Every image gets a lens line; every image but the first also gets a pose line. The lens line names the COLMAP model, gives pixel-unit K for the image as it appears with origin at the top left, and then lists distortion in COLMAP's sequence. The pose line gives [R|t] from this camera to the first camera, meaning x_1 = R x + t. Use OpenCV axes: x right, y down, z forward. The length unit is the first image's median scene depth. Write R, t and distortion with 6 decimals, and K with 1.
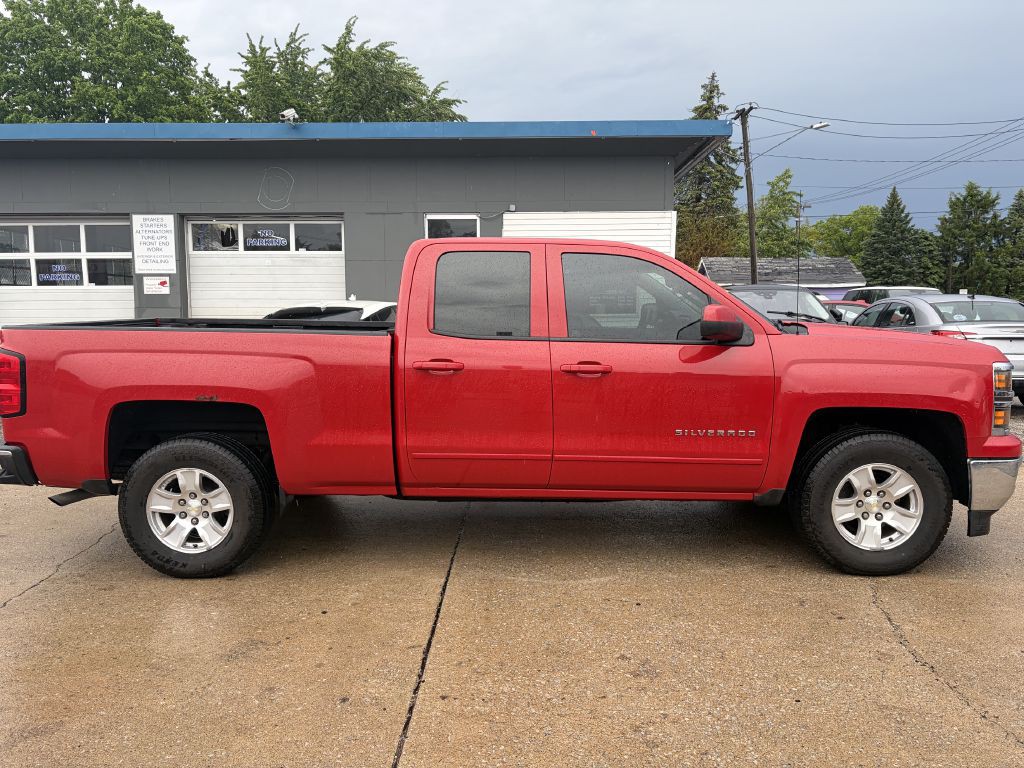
lens RADIAL K [[780.6, 0, 521.0], [0, 780.6, 391.1], [0, 0, 1]] dist [0.028439, -0.019912]
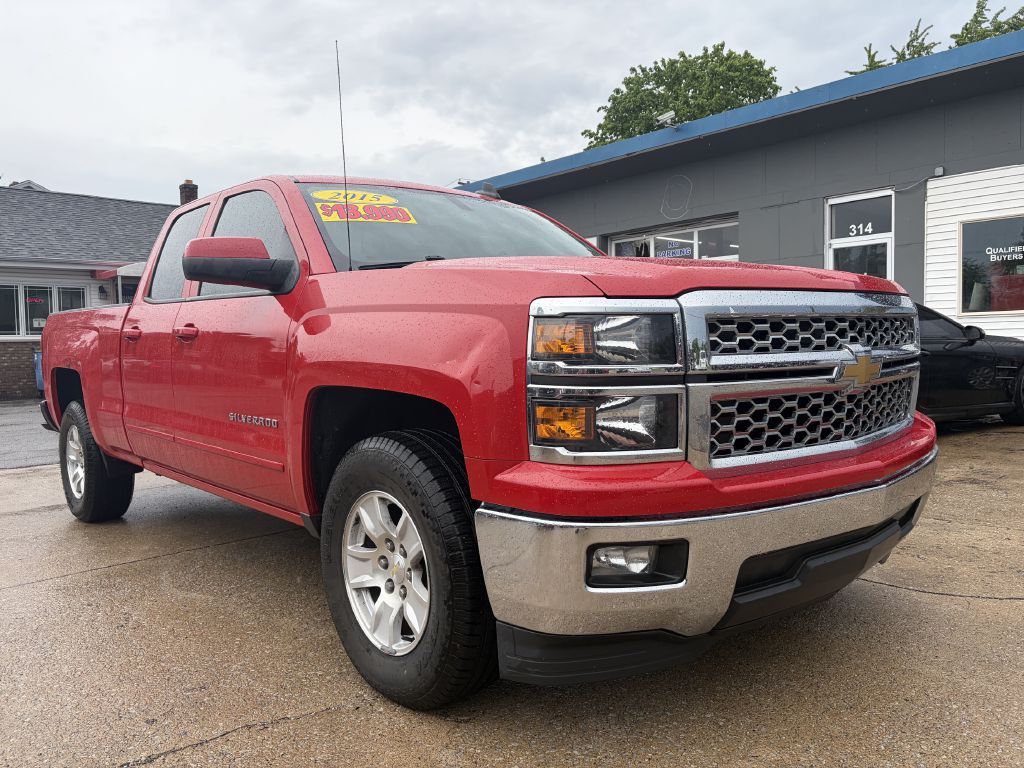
lens RADIAL K [[780.6, 0, 517.2], [0, 780.6, 385.6], [0, 0, 1]] dist [0.028439, -0.019912]
pose [[0.673737, 0.022346, -0.738633, 0.276826], [-0.055522, 0.998248, -0.020444, 0.007029], [0.736882, 0.054784, 0.673797, 0.208741]]
